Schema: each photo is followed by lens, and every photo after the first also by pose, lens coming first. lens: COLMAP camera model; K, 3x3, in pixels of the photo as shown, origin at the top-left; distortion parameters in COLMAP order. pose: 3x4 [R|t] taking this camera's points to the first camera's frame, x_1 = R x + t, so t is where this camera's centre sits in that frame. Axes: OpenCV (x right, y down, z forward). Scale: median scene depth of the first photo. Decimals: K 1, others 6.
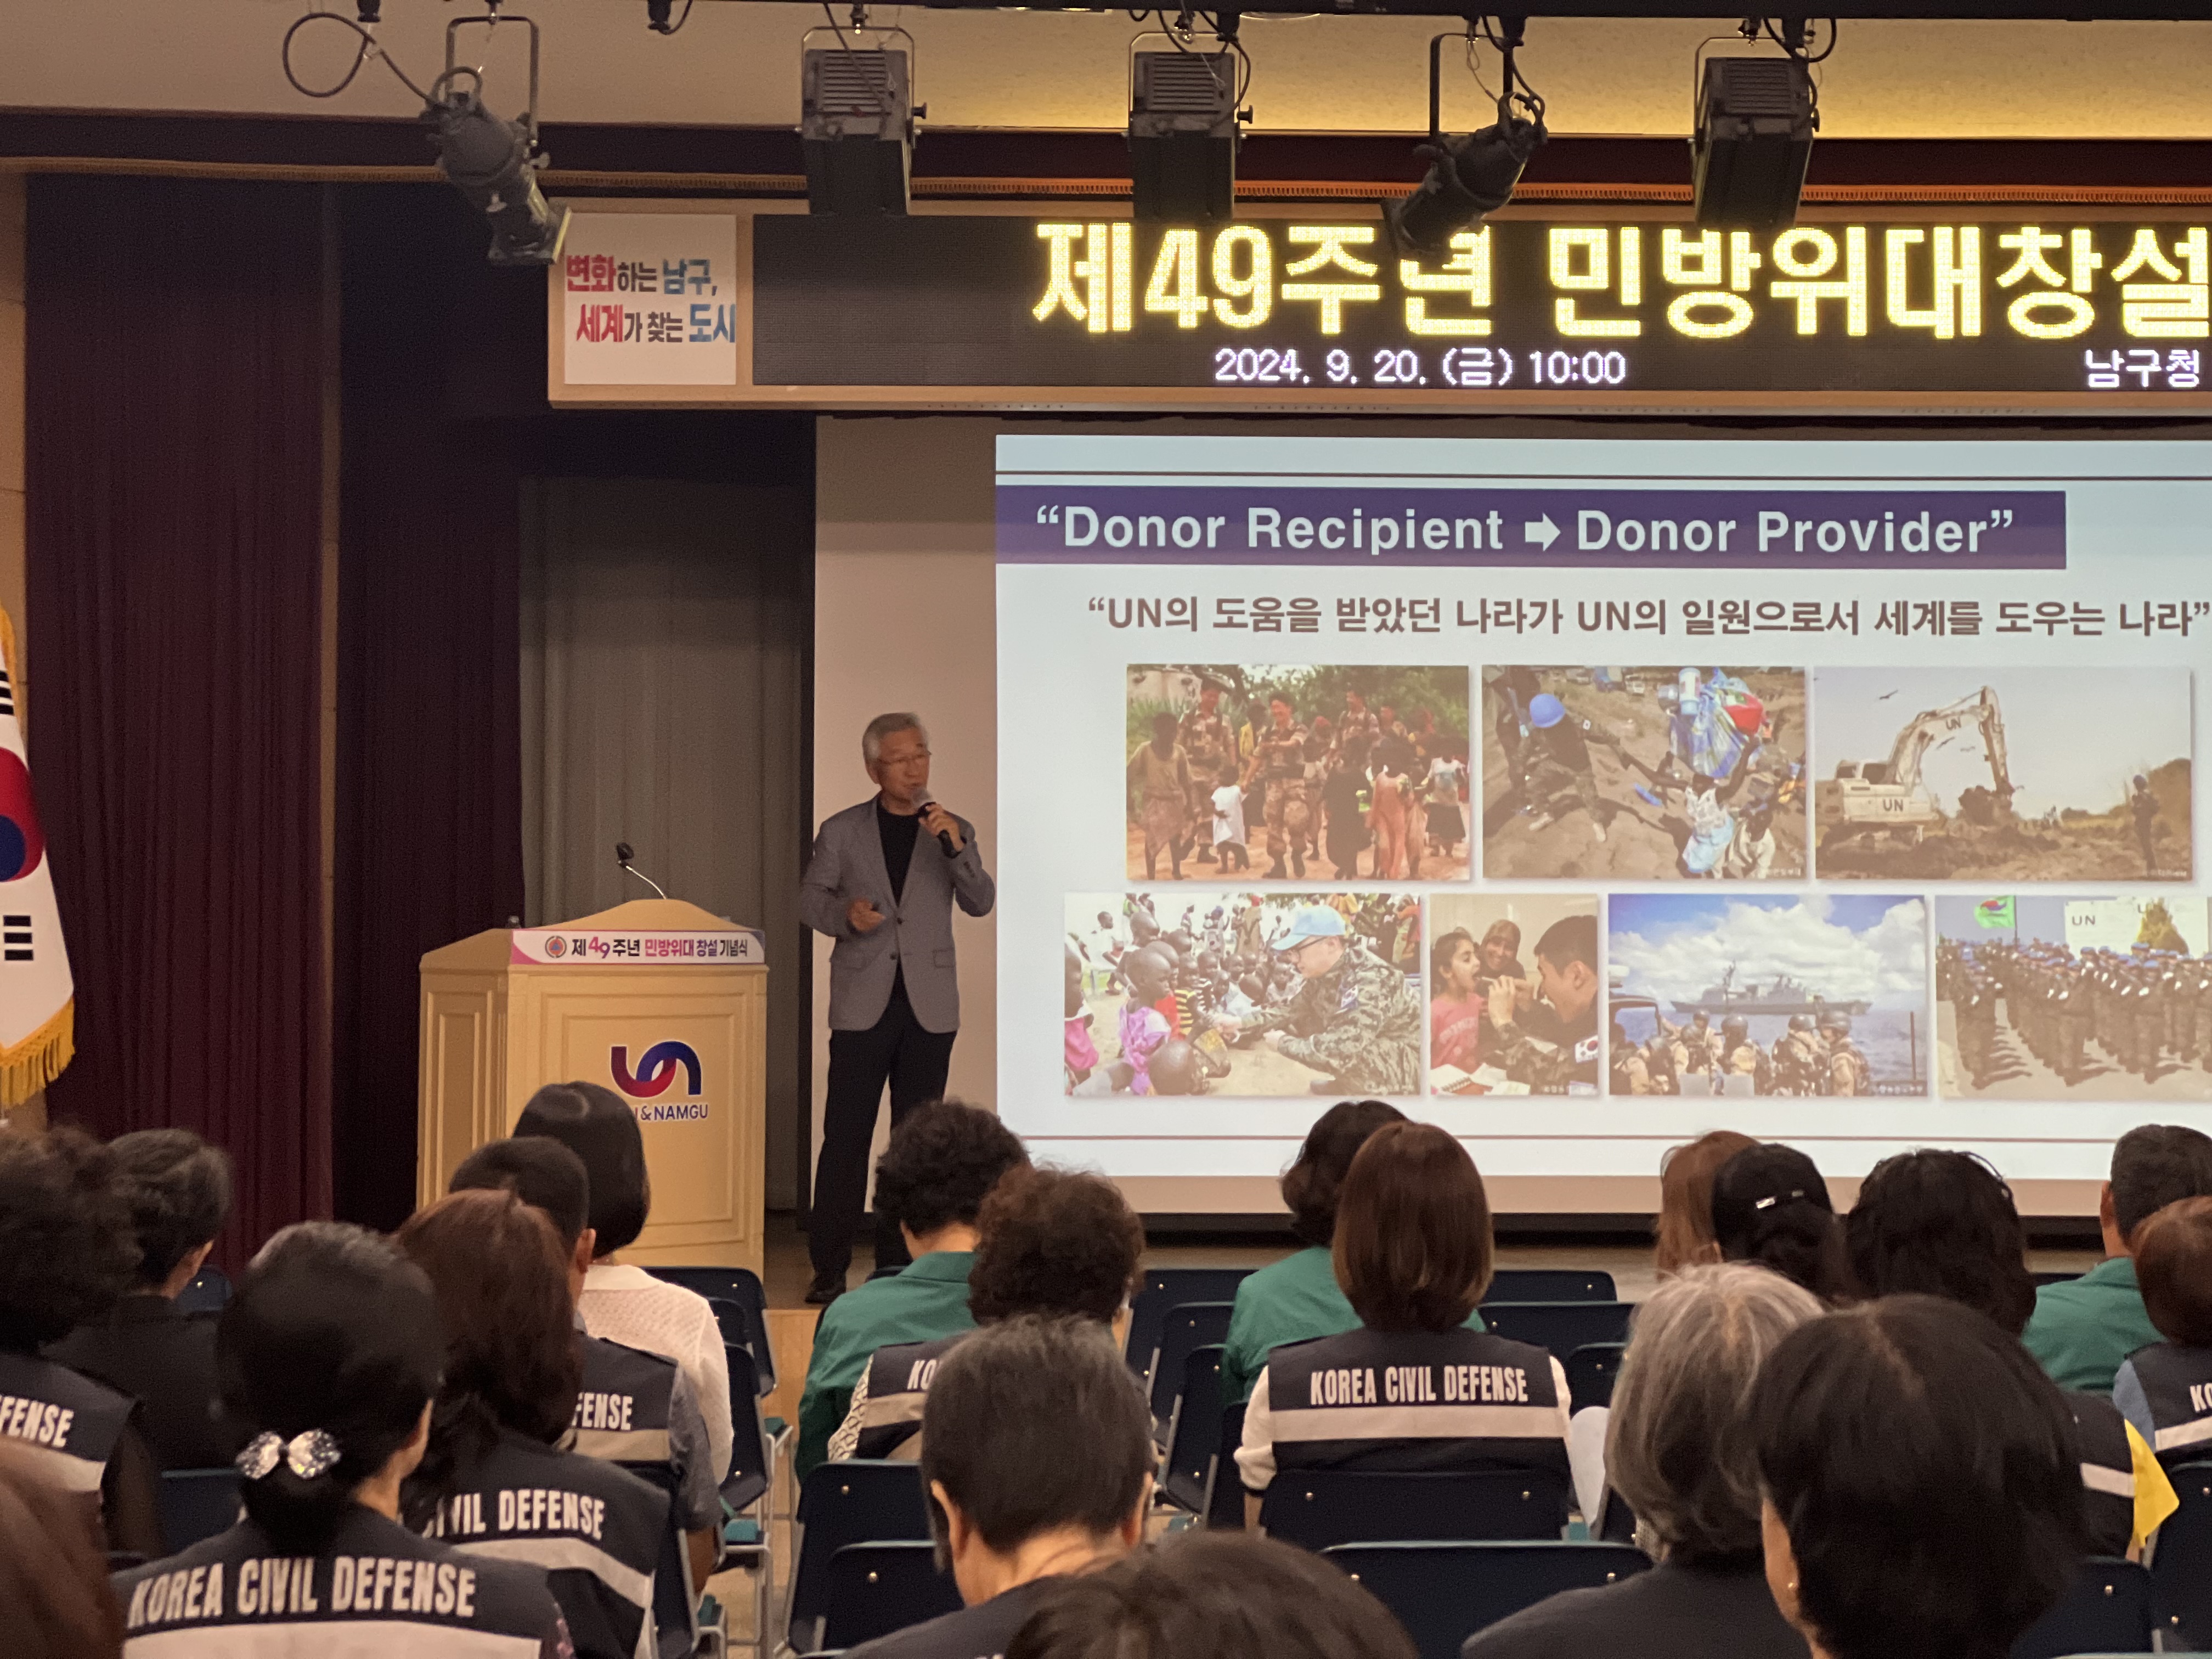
lens RADIAL K [[5020.8, 0, 1147.8], [0, 5020.8, 826.1], [0, 0, 1]] dist [-0.228729, 6.320128]
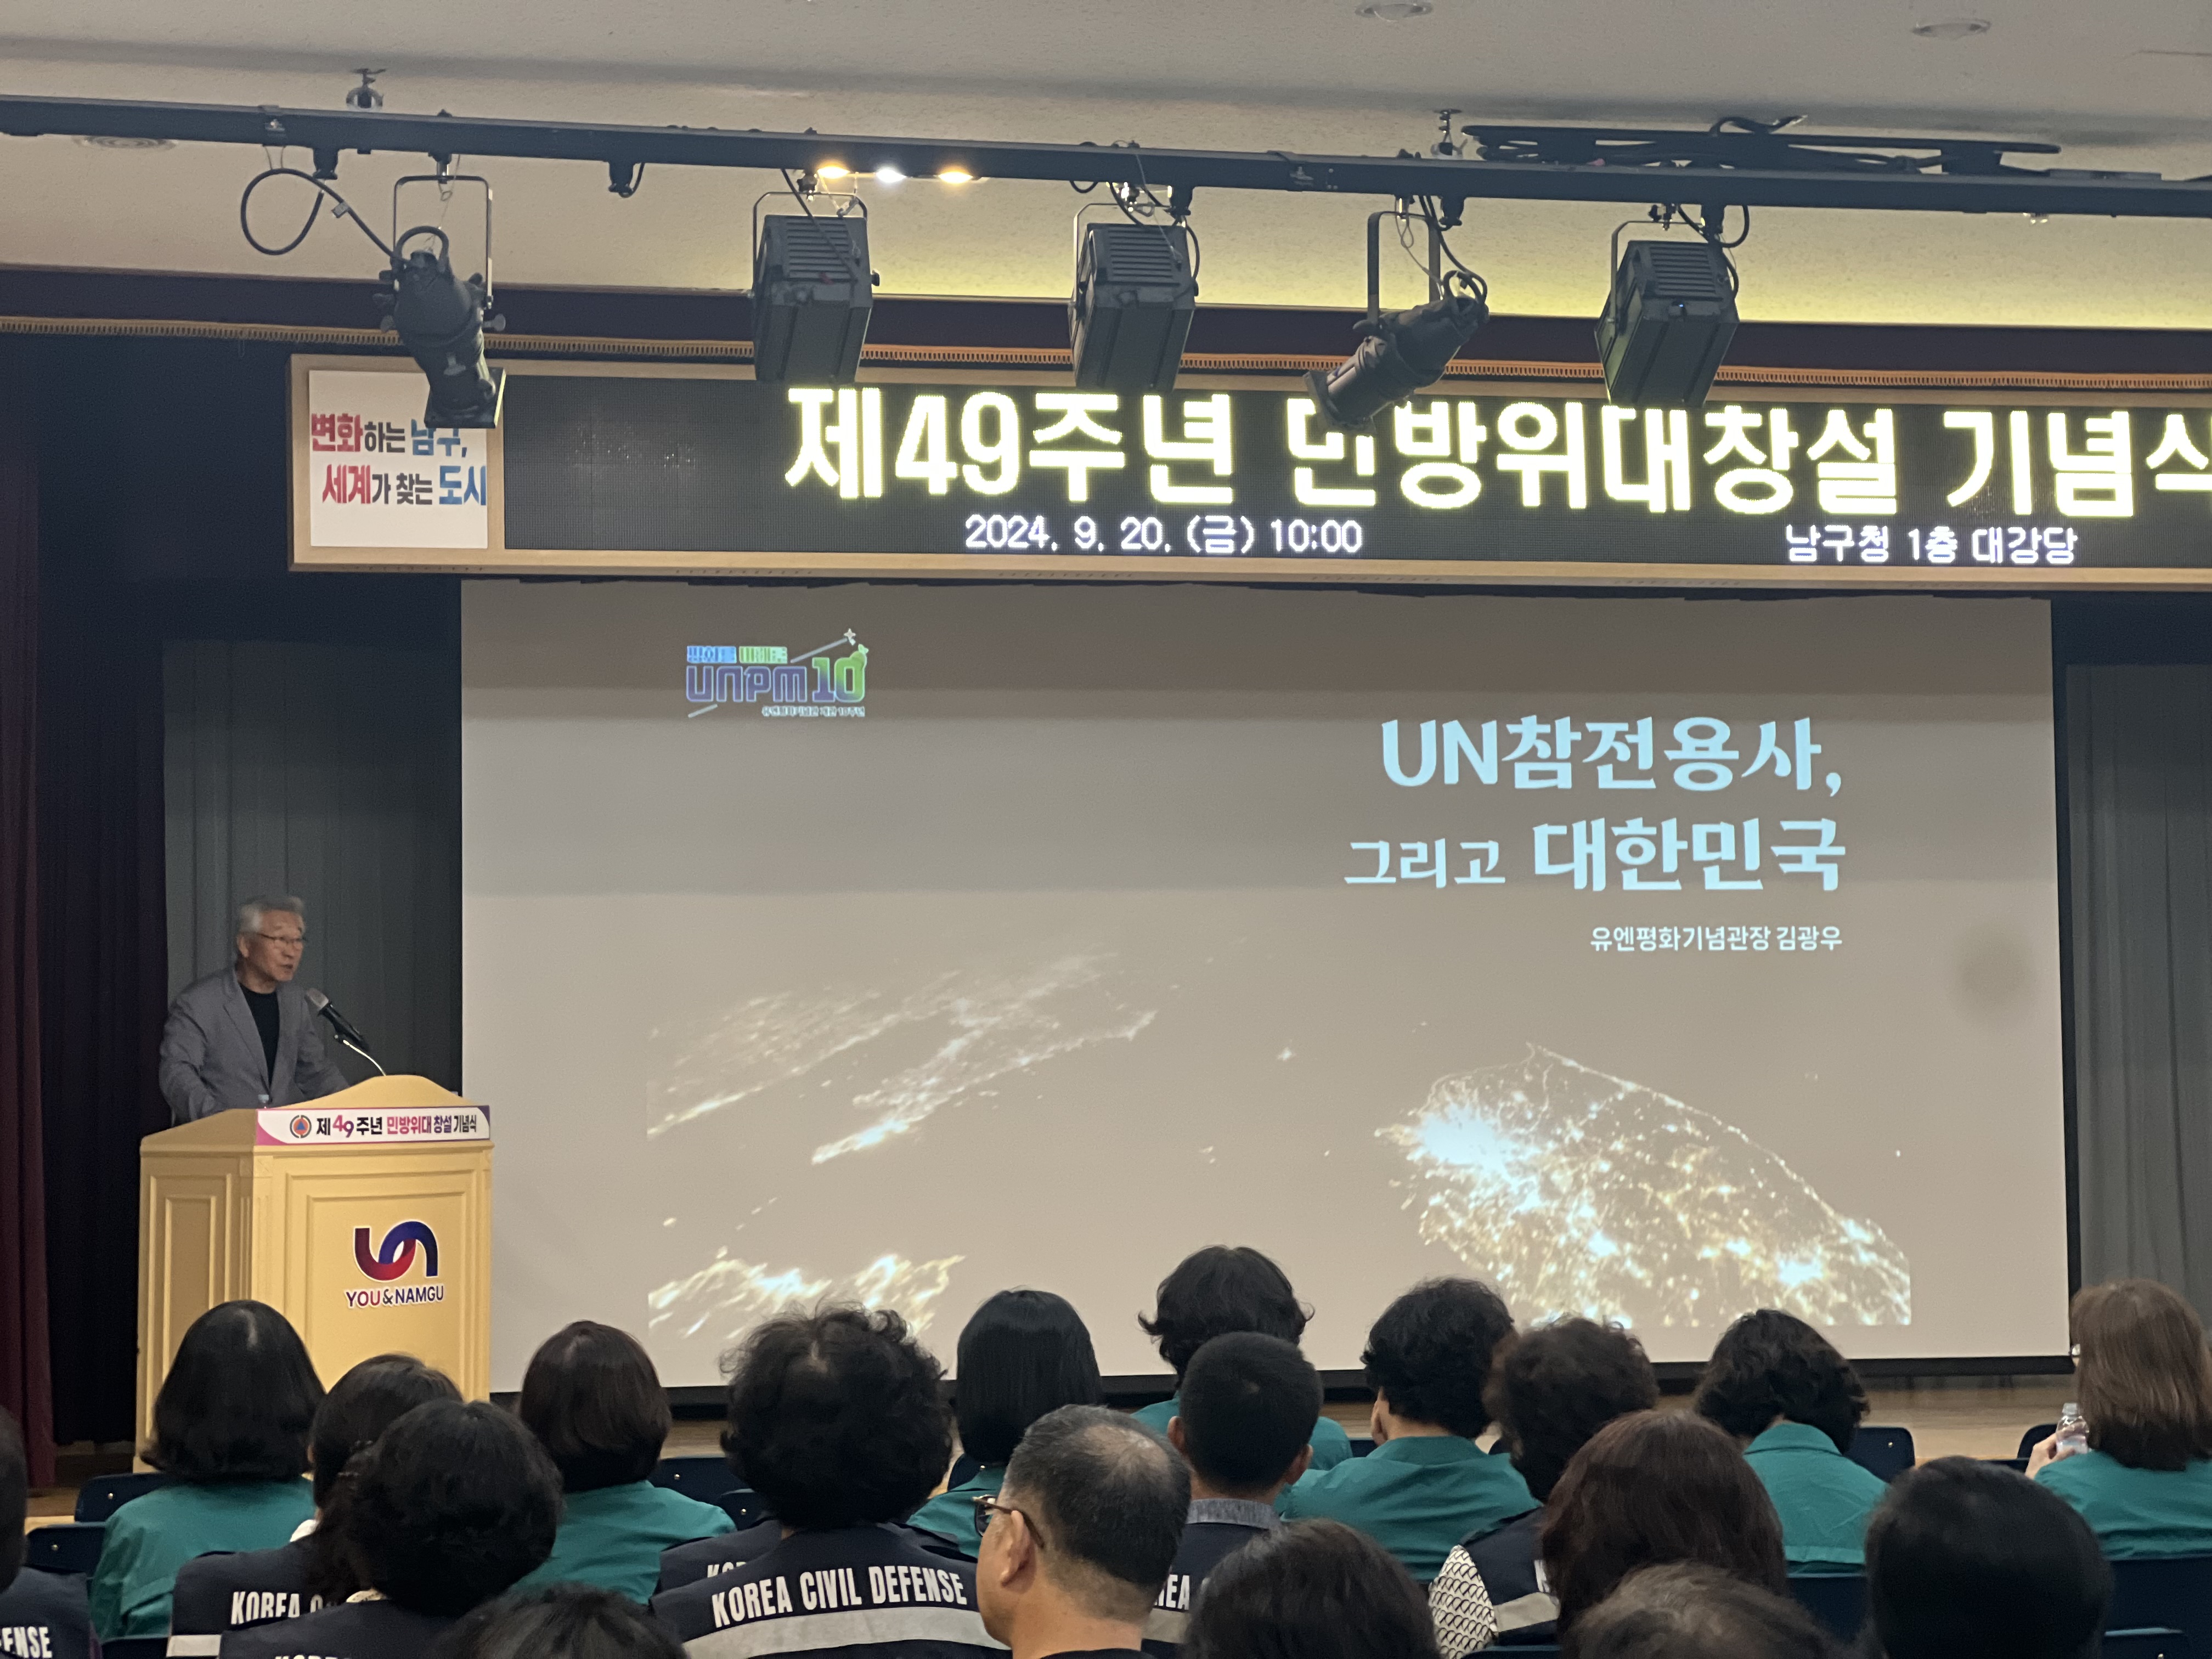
lens RADIAL K [[5020.8, 0, 1147.8], [0, 5020.8, 826.1], [0, 0, 1]] dist [-0.228729, 6.320128]
pose [[0.979016, -0.004871, 0.203723, -0.154543], [0.011106, 0.999504, -0.029472, -0.003485], [-0.203479, 0.031116, 0.978585, 0.017052]]
